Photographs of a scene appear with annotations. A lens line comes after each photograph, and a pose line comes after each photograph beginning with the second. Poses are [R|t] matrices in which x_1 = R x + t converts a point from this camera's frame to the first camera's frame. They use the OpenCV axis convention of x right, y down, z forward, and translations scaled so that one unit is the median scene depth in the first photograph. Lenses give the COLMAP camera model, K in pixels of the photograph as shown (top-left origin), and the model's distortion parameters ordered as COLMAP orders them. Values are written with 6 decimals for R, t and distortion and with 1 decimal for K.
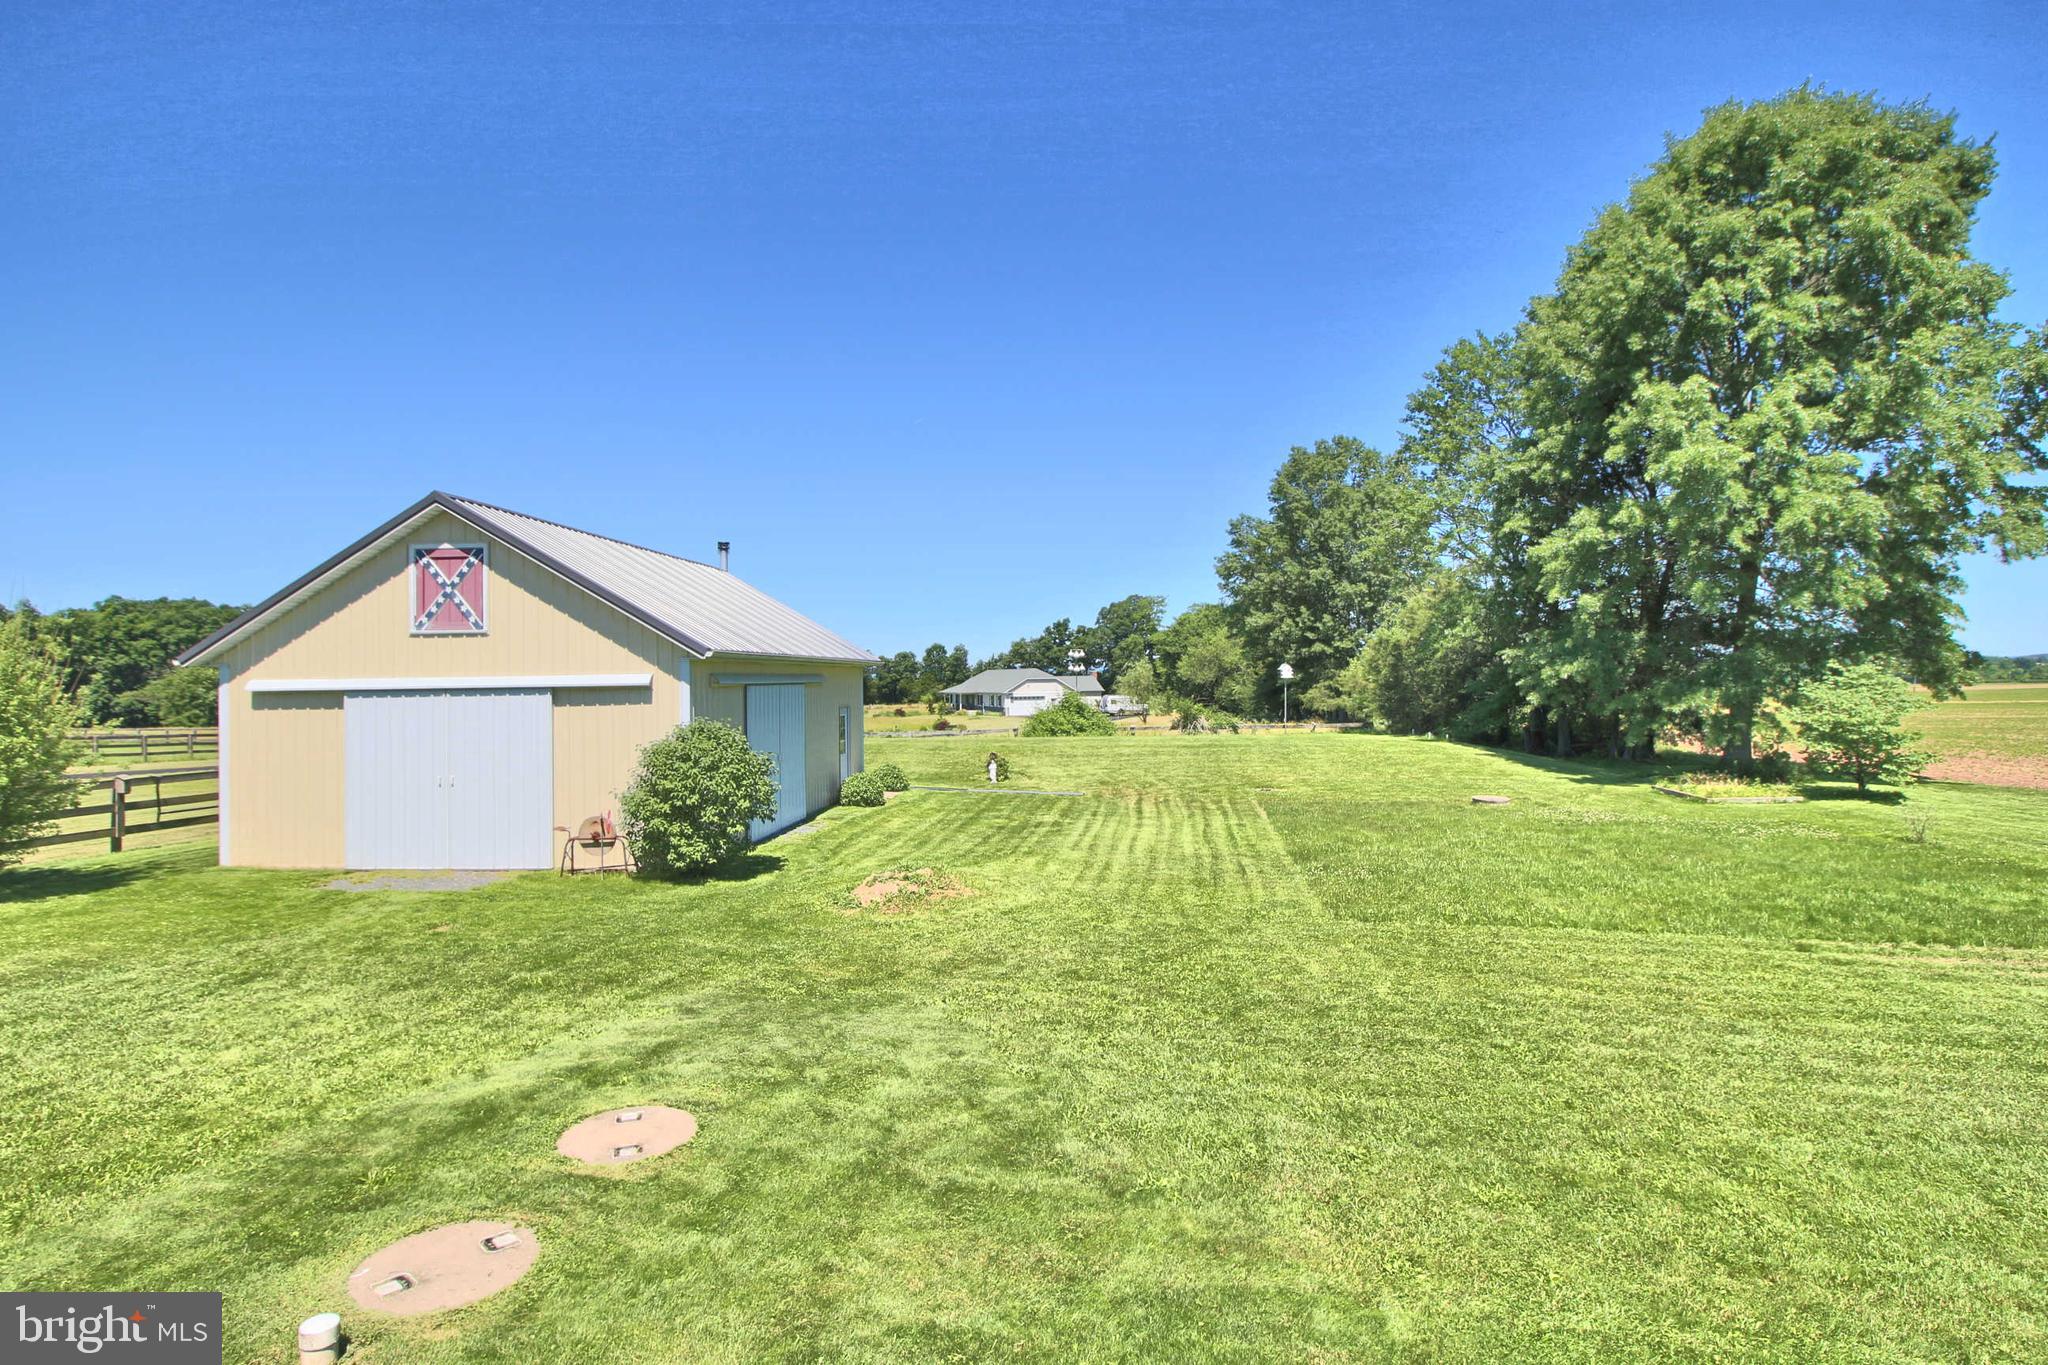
lens RADIAL K [[1058.5, 0, 1046.8], [0, 1058.5, 664.7], [0, 0, 1]] dist [-0.001182, -0.012792]
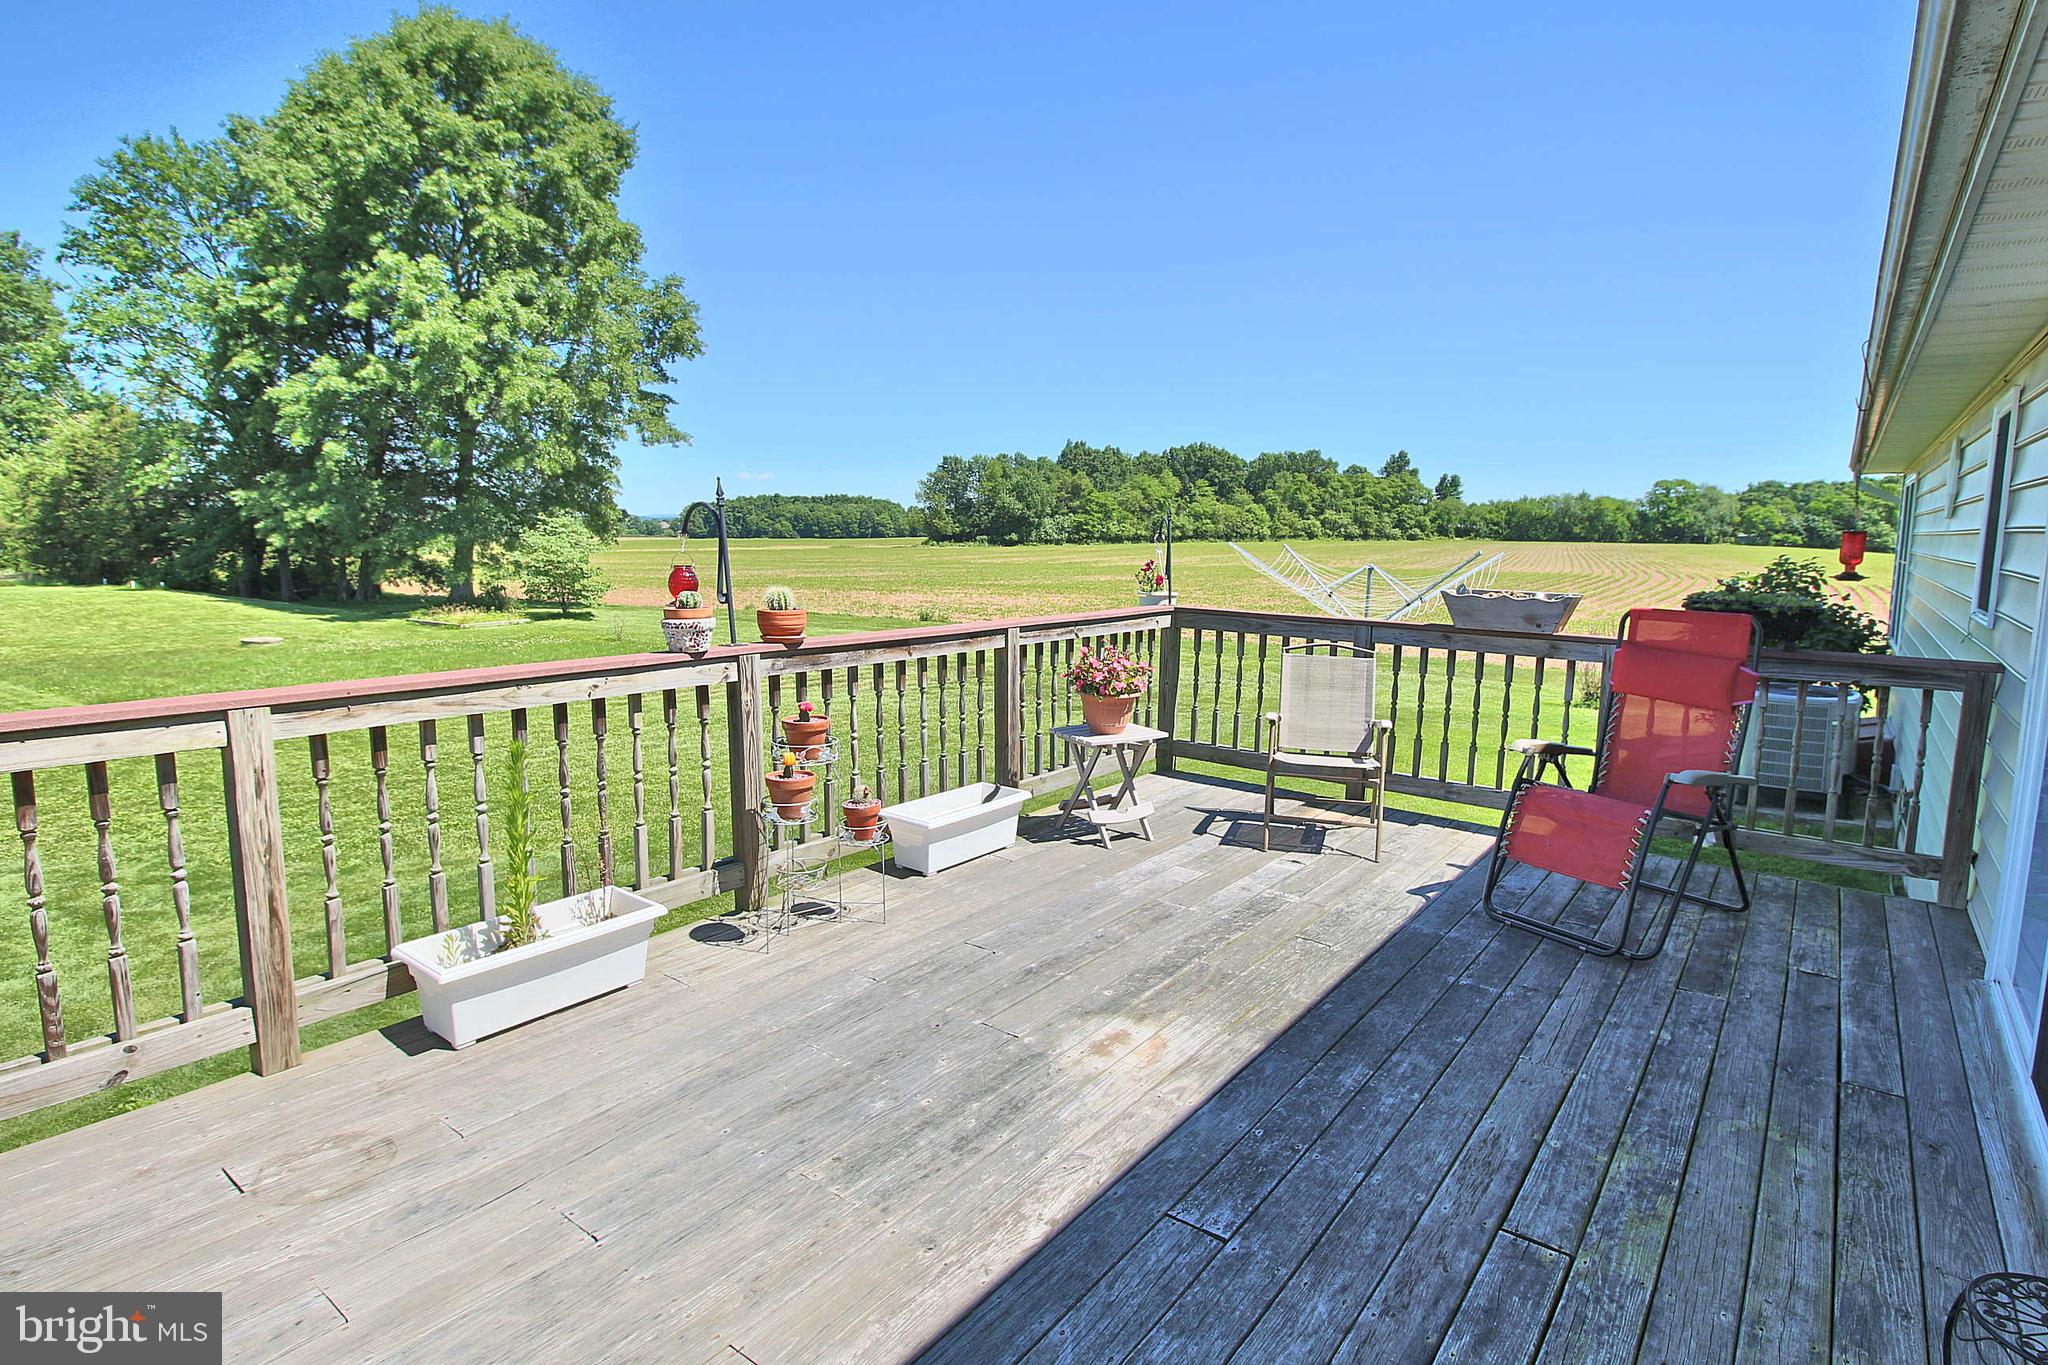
lens RADIAL K [[1058.5, 0, 1043.1], [0, 1058.5, 673.5], [0, 0, 1]] dist [-0.001182, -0.012792]
pose [[0.417713, -0.103380, 0.902679, -0.174282], [-0.031763, 0.991237, 0.128220, 0.005092], [-0.908024, -0.082231, 0.410769, -0.095739]]
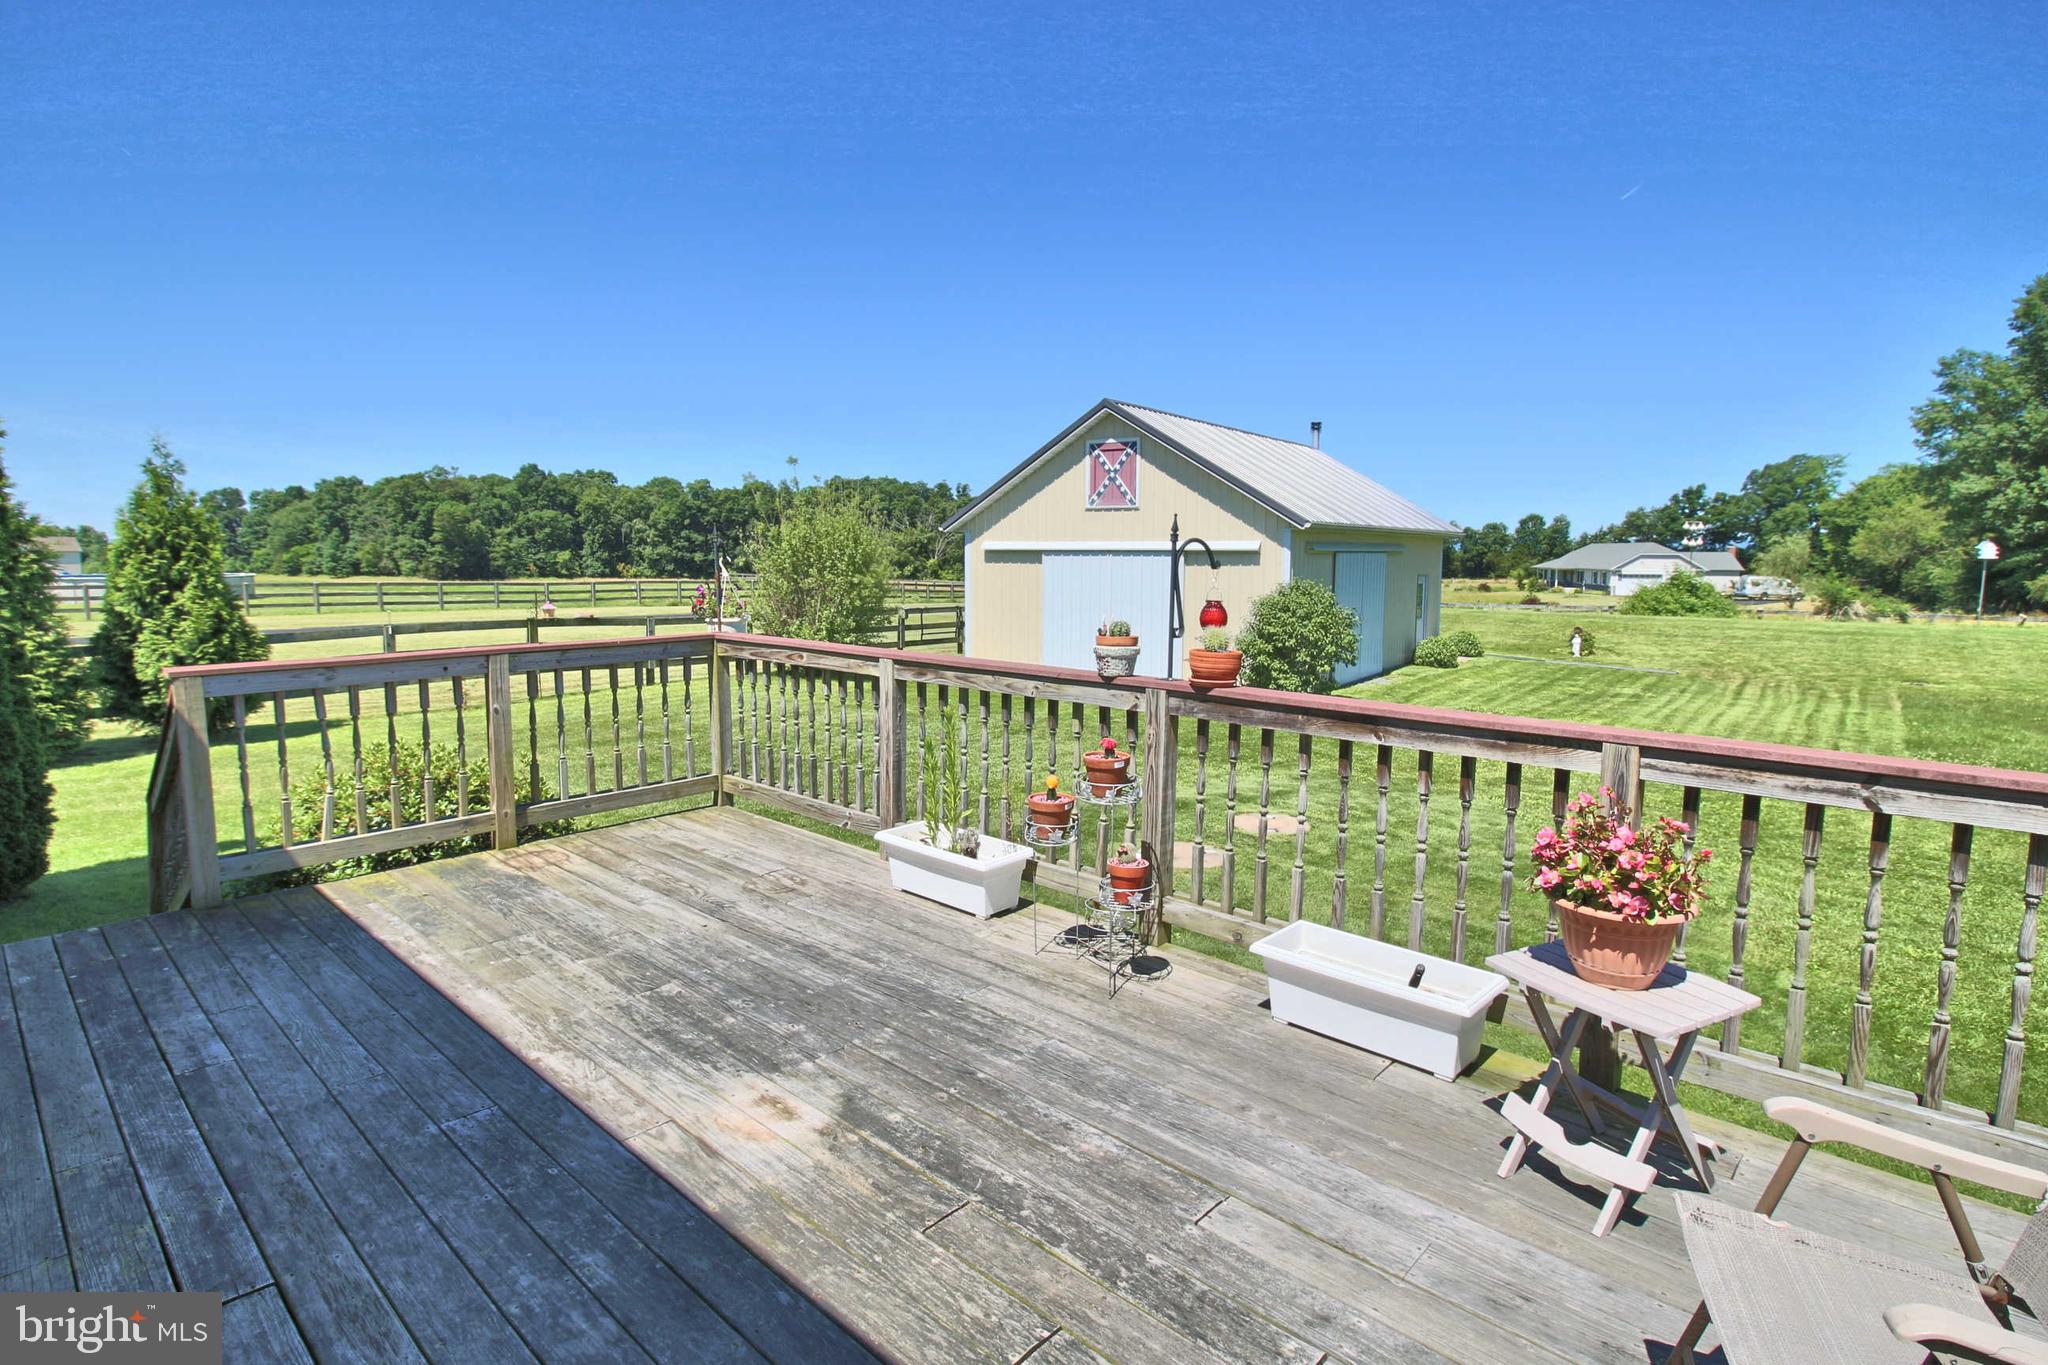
lens RADIAL K [[1058.5, 0, 1025.0], [0, 1058.5, 660.5], [0, 0, 1]] dist [-0.001182, -0.012792]
pose [[0.853169, 0.071213, -0.516751, 0.026706], [-0.009805, 0.992652, 0.120608, 0.000648], [0.521542, -0.097832, 0.847598, -0.136775]]
